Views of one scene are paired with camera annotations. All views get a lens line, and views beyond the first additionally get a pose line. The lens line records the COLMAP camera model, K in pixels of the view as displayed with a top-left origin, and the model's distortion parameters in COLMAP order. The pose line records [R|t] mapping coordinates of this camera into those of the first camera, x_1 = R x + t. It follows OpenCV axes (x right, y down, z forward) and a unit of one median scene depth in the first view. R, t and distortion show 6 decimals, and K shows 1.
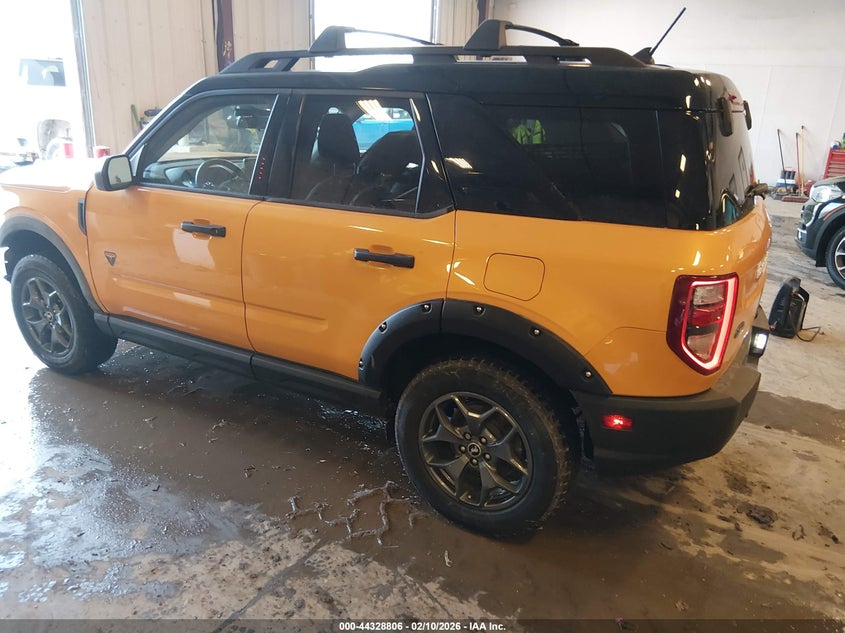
lens RADIAL K [[664.5, 0, 422.5], [0, 664.5, 316.5], [0, 0, 1]] dist [0.007764, -0.000603]
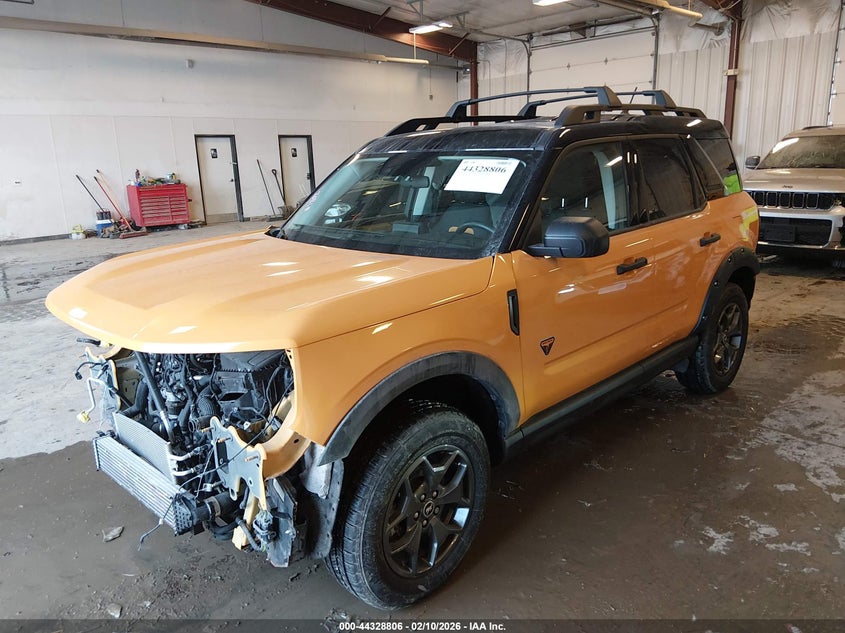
lens RADIAL K [[664.5, 0, 422.5], [0, 664.5, 316.5], [0, 0, 1]] dist [0.007764, -0.000603]
pose [[0.221053, -0.275875, 0.935430, -1.813438], [0.336289, 0.921893, 0.192414, -0.476341], [-0.915448, 0.272041, 0.296561, 1.291726]]
